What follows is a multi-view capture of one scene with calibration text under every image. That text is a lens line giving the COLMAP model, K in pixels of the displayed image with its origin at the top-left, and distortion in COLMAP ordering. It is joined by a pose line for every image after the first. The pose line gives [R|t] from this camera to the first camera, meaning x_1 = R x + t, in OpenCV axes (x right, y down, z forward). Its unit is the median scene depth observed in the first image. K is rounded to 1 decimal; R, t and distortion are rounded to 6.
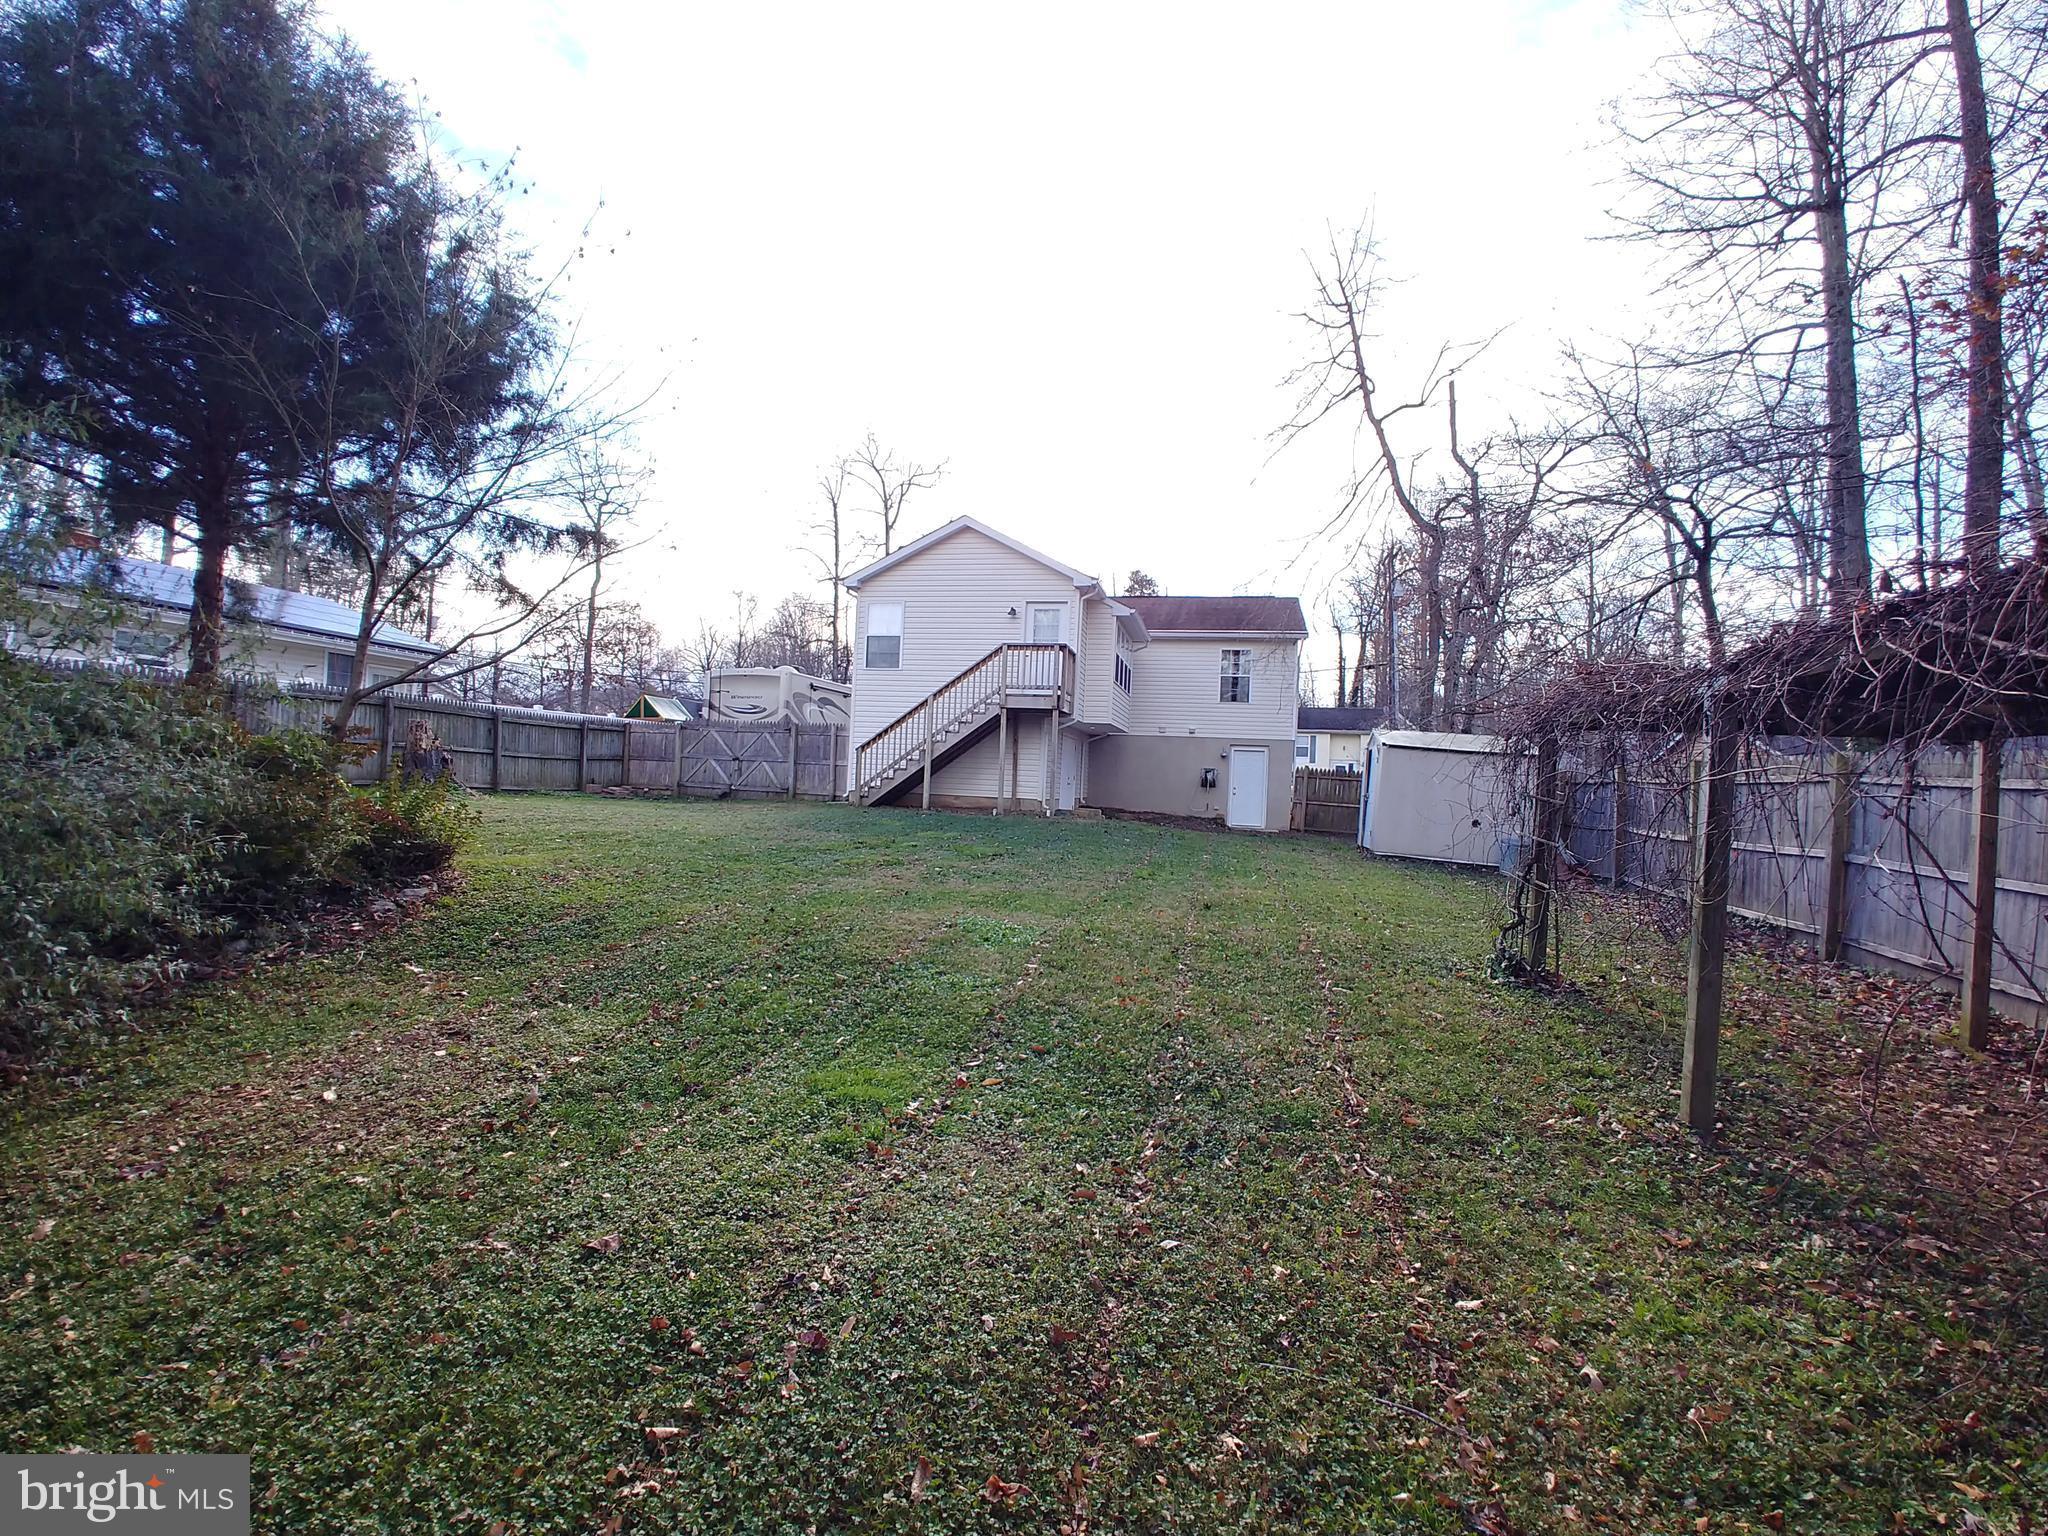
lens RADIAL K [[875.8, 0, 1024.0], [0, 875.8, 768.0], [0, 0, 1]] dist [-0.001654, -0.000079]
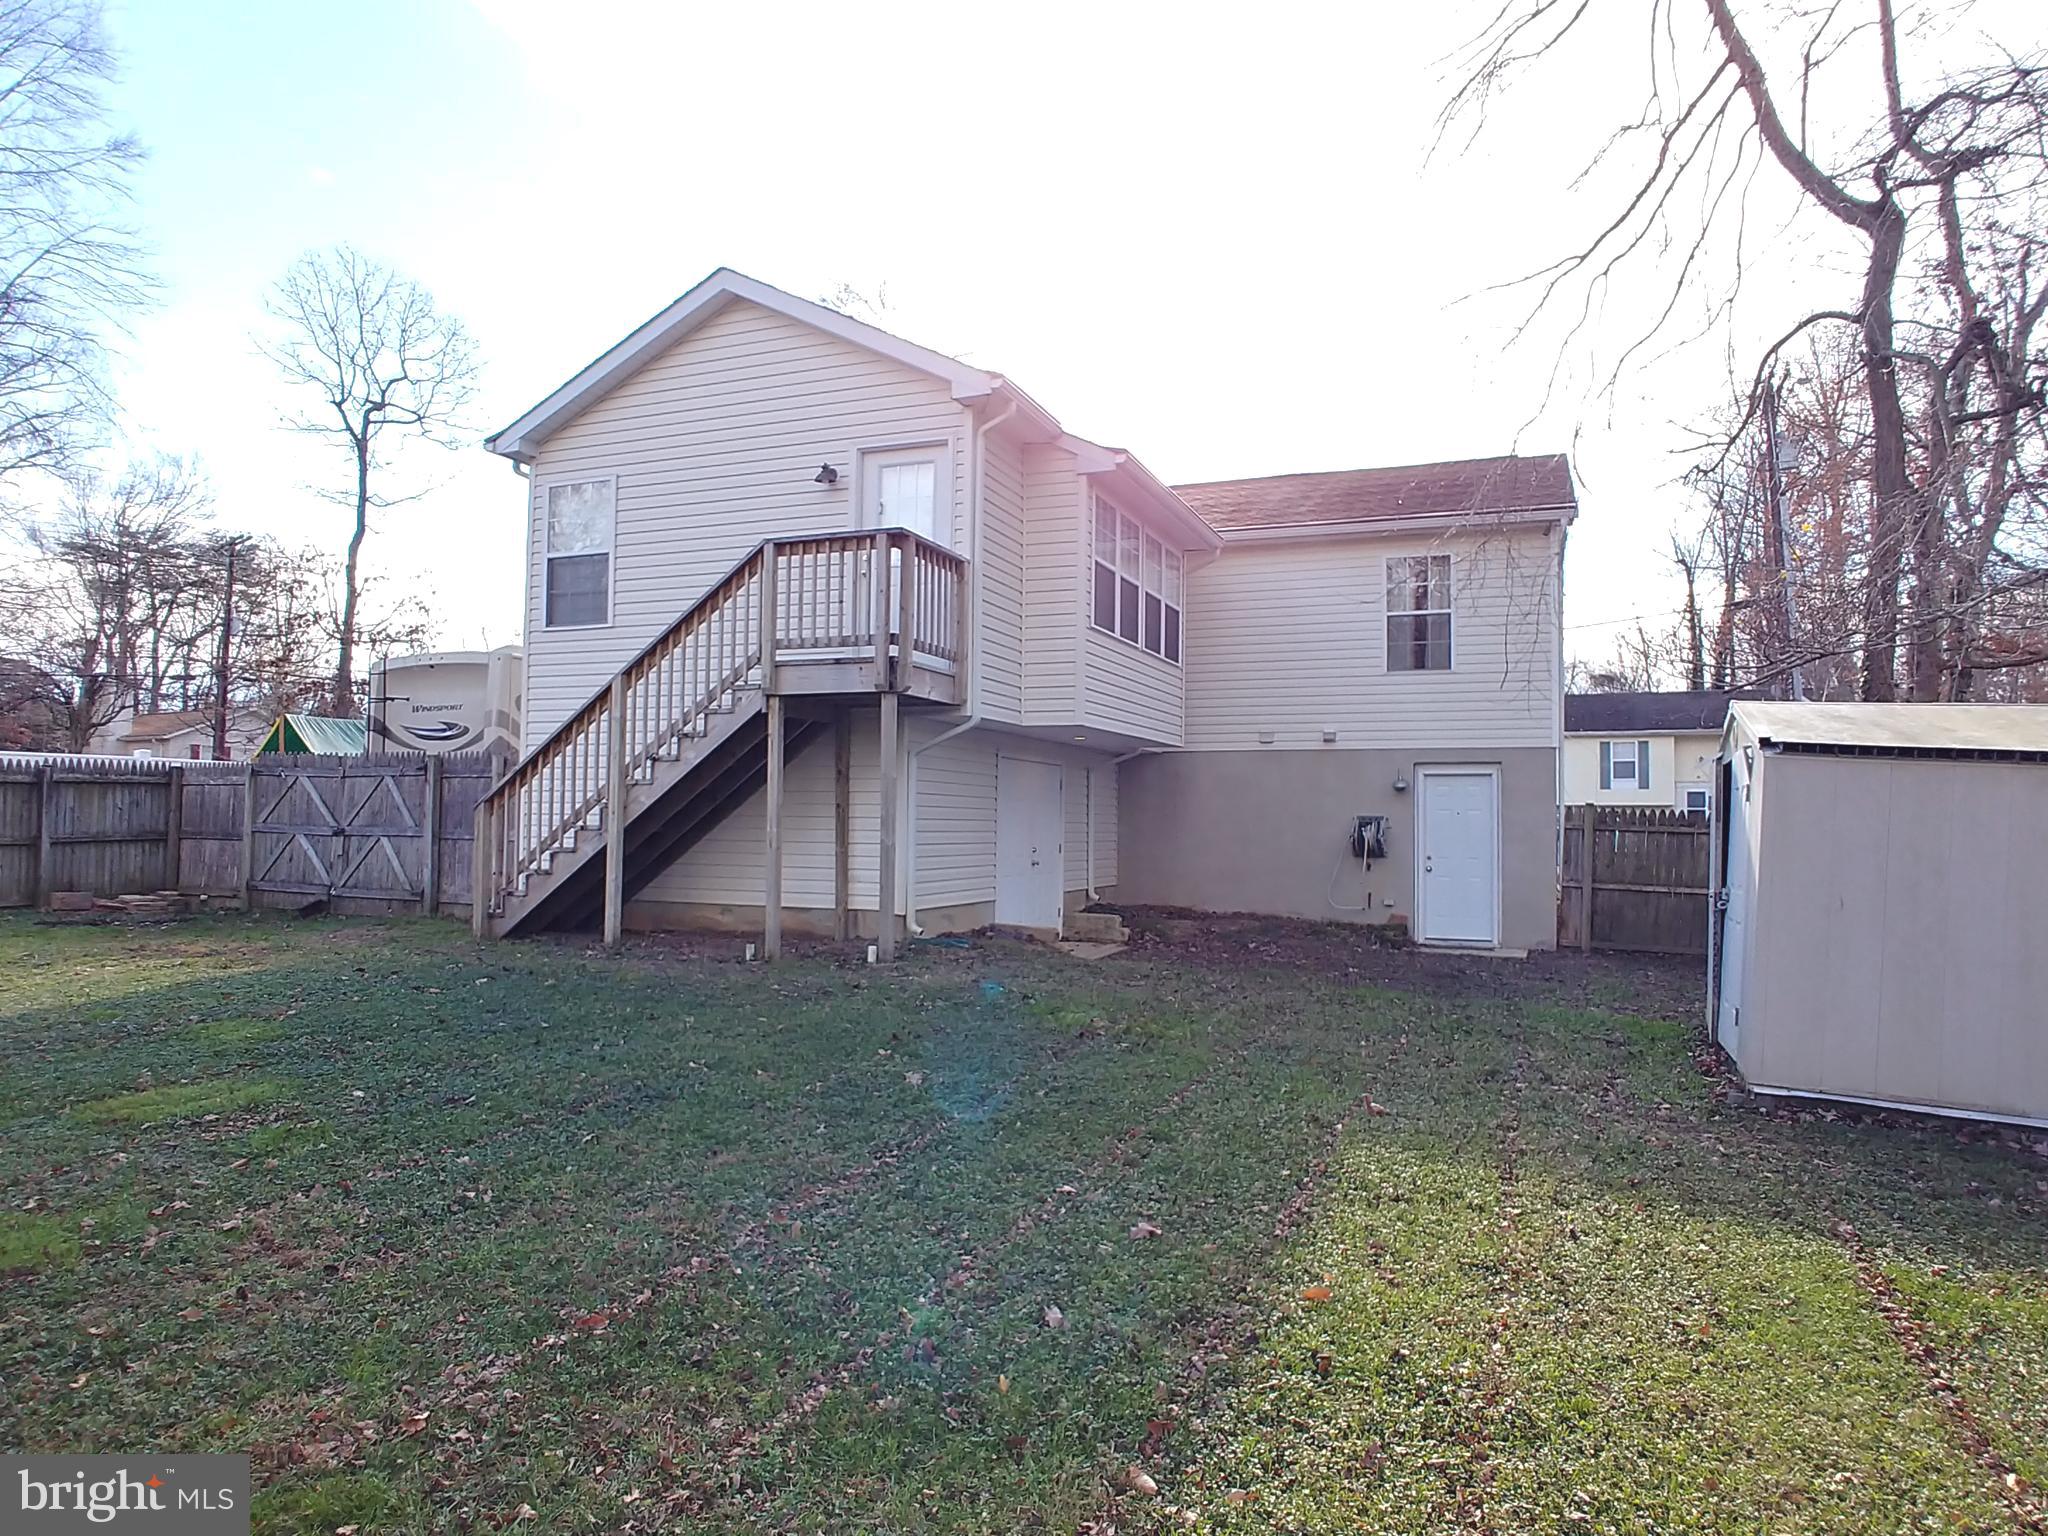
lens RADIAL K [[1269.2, 0, 1024.0], [0, 1269.2, 768.0], [0, 0, 1]] dist [-0.009032, -0.000518]
pose [[0.988389, -0.038878, -0.146889, 0.150554], [0.033874, 0.998762, -0.036416, -0.007553], [0.148123, 0.031017, 0.988482, 0.359819]]
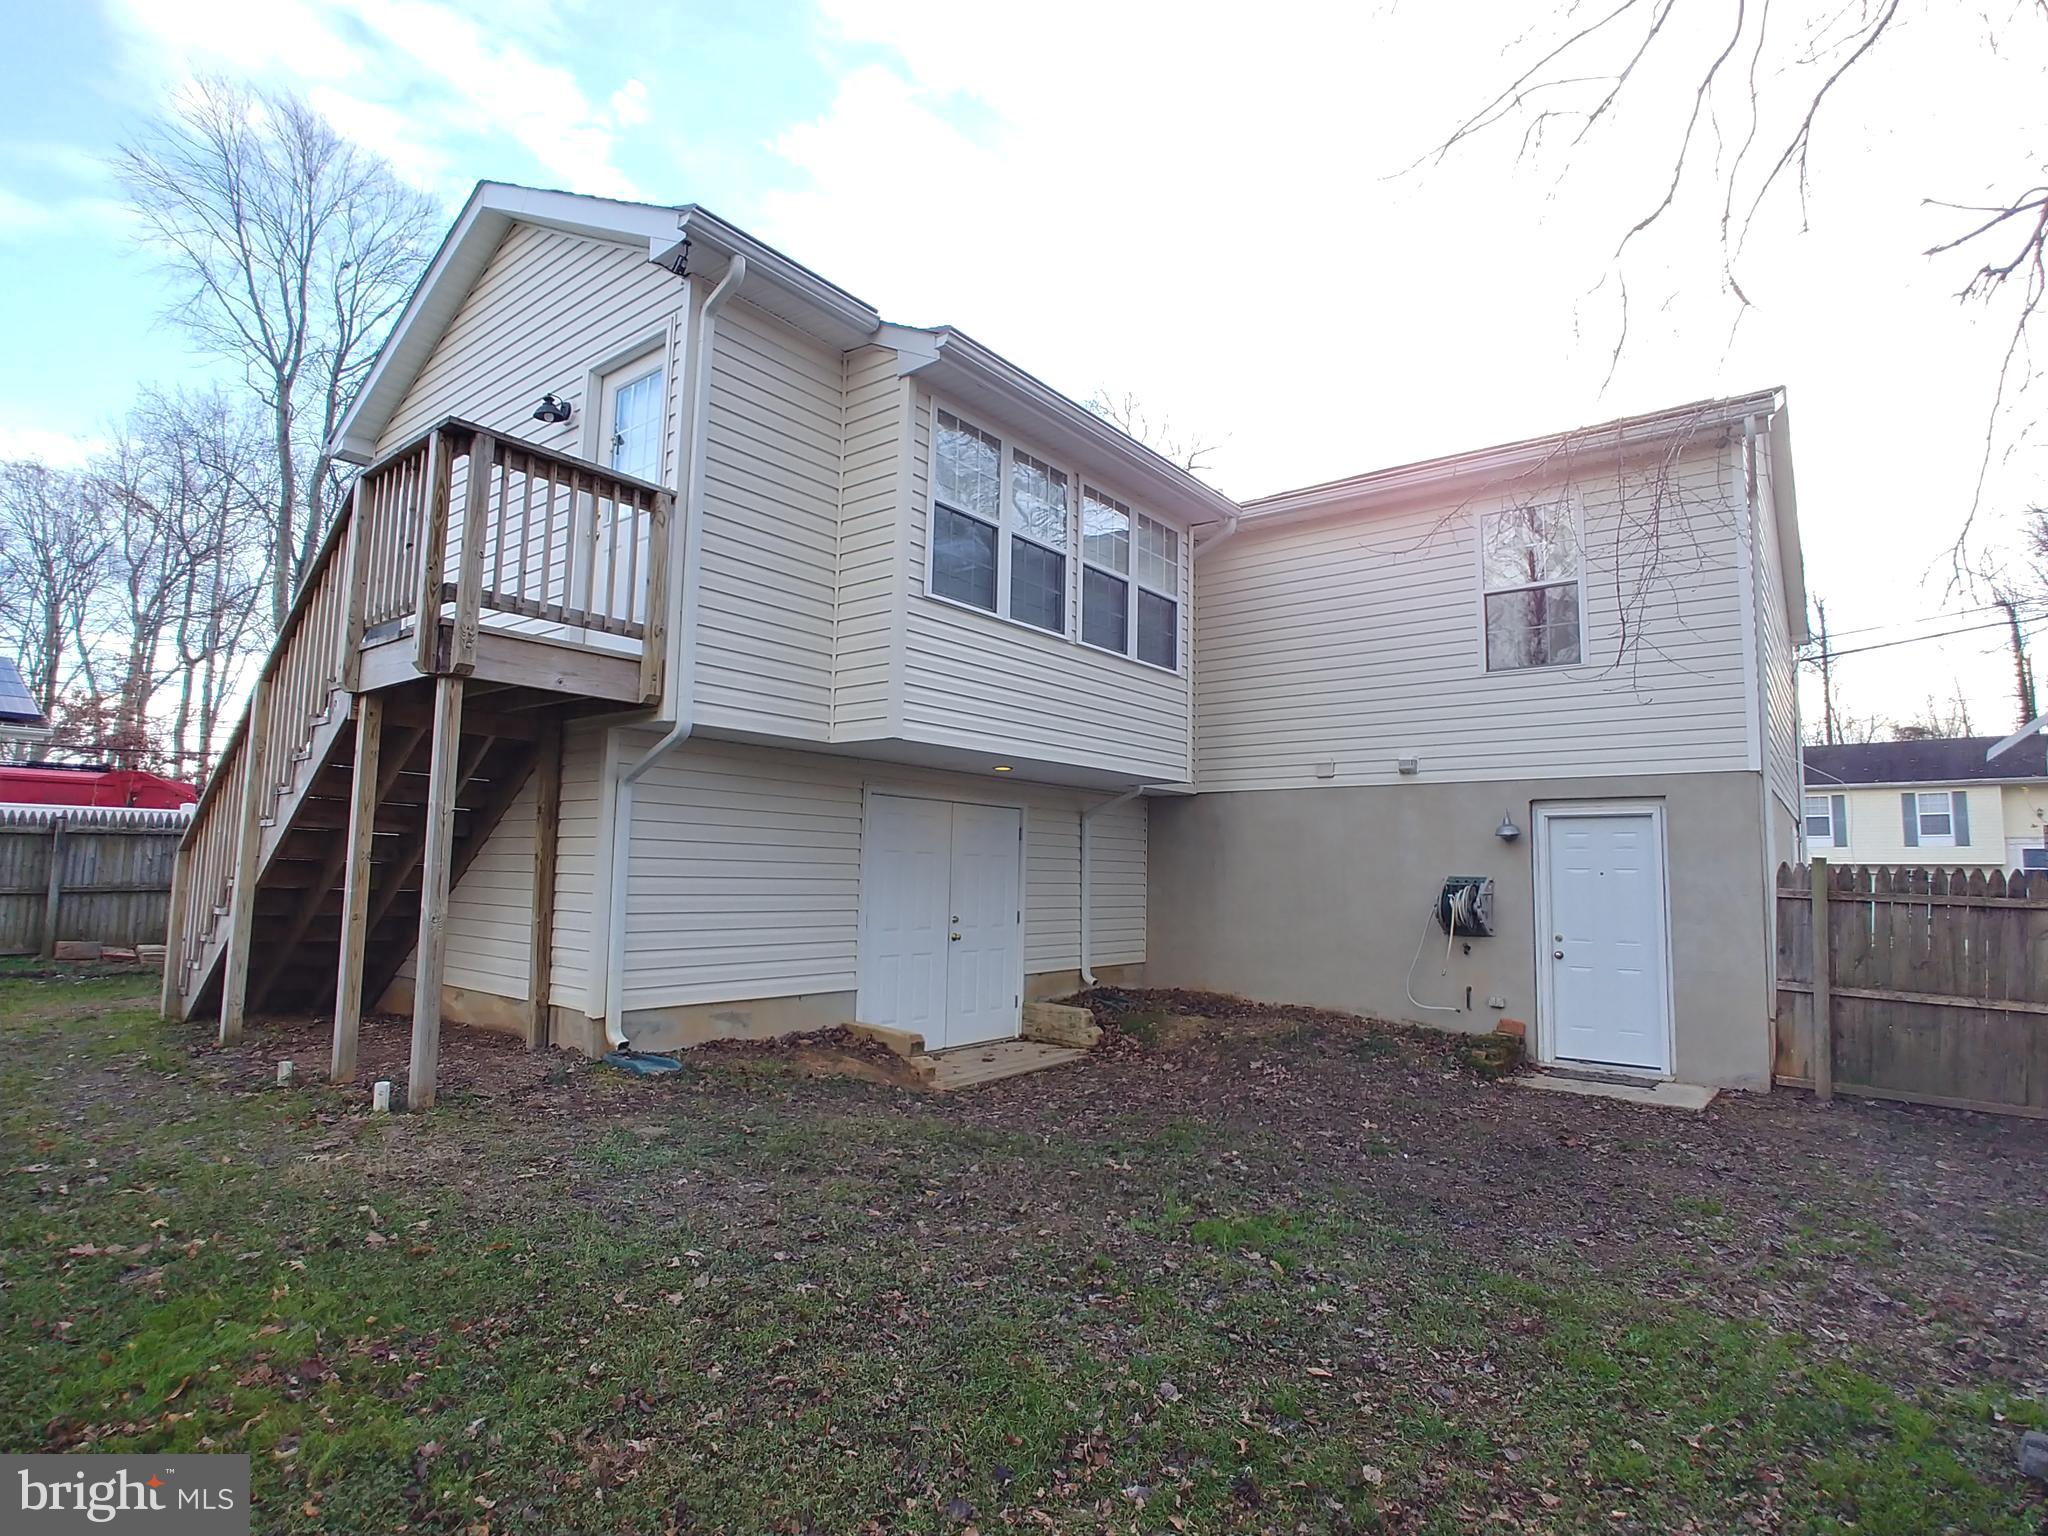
lens RADIAL K [[1052.3, 0, 1024.0], [0, 1052.3, 768.0], [0, 0, 1]] dist [-0.023514, 0.006833]
pose [[0.906877, -0.069217, -0.415672, 0.260955], [0.026906, 0.993916, -0.106805, -0.002751], [0.420535, 0.085675, 0.903222, 0.663363]]
